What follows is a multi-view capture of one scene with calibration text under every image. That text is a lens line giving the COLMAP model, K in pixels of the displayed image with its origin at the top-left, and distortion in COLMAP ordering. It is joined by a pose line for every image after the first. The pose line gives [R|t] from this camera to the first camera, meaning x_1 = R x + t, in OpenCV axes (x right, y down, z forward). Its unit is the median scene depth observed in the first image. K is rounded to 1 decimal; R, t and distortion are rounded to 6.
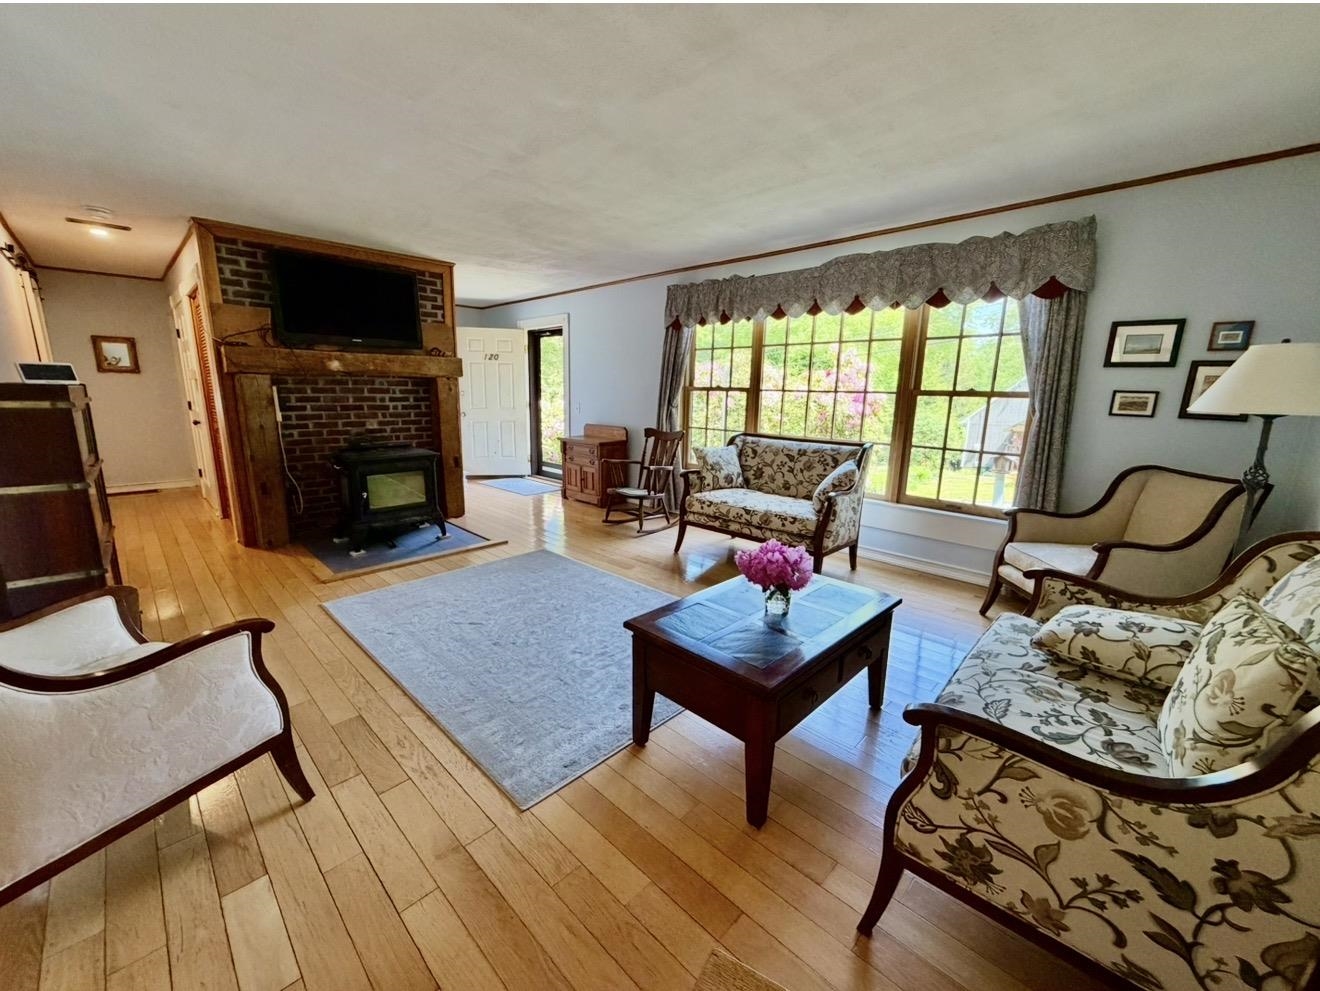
lens RADIAL K [[527.0, 0, 645.8], [0, 527.0, 498.4], [0, 0, 1]] dist [-0.004087, -0.000086]
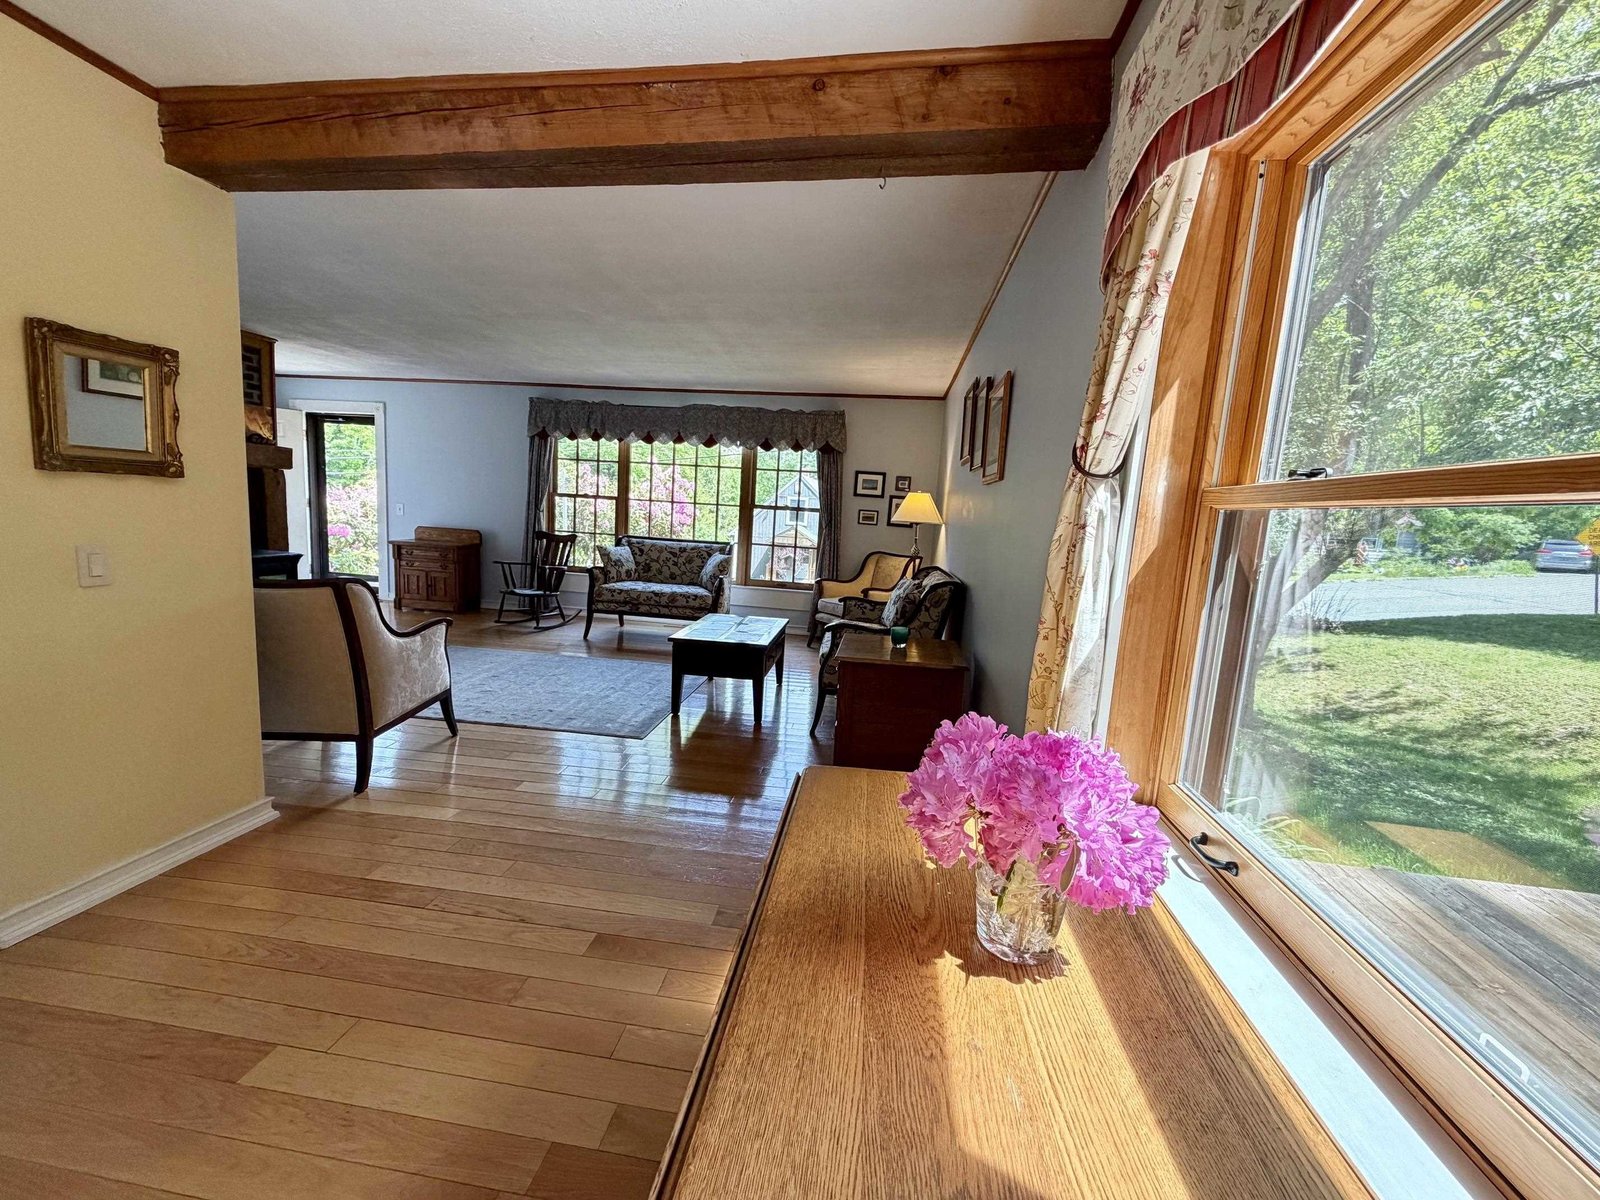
lens RADIAL K [[638.8, 0, 798.8], [0, 638.8, 596.3], [0, 0, 1]] dist [-0.004087, -0.000086]
pose [[0.785293, -0.056196, 0.616569, -0.448551], [0.081588, 0.996580, -0.013084, 0.069906], [-0.613725, 0.060580, 0.787192, -0.401794]]
